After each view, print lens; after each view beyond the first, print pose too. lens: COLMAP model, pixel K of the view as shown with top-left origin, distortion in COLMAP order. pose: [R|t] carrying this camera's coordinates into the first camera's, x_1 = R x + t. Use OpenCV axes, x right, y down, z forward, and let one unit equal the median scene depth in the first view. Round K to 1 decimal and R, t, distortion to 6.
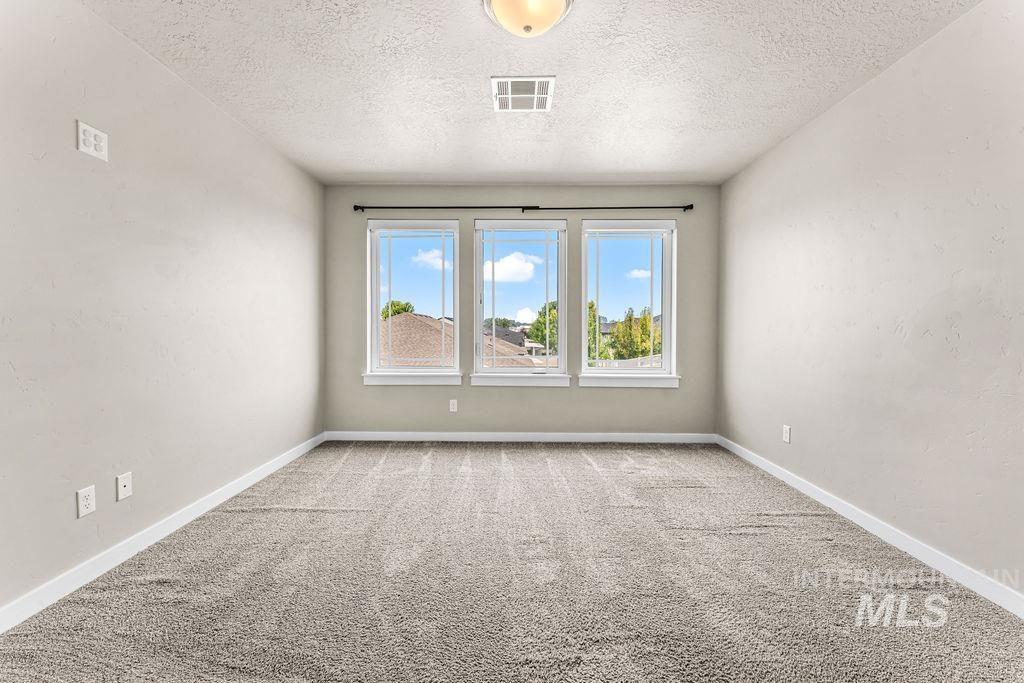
lens RADIAL K [[414.6, 0, 511.9], [0, 414.6, 341.3], [0, 0, 1]] dist [0.001034, -0.001239]
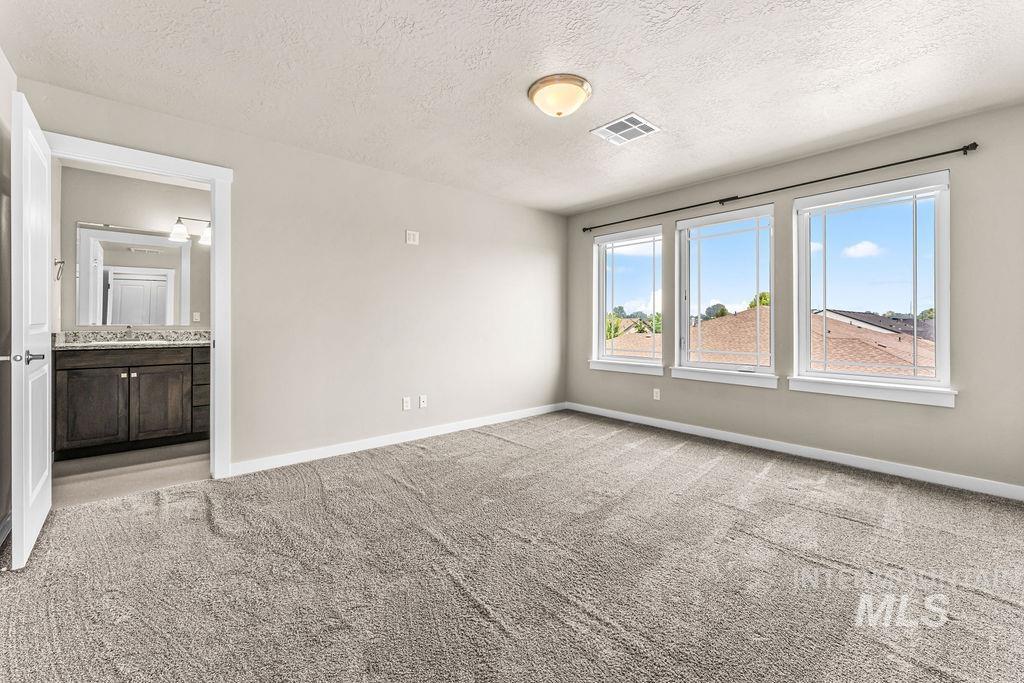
lens RADIAL K [[414.6, 0, 505.1], [0, 414.6, 332.5], [0, 0, 1]] dist [0.001034, -0.001239]
pose [[0.667440, 0.013680, -0.744538, 0.478340], [-0.020670, 0.999786, -0.000161, 0.000793], [0.744377, 0.015497, 0.667580, -0.037434]]
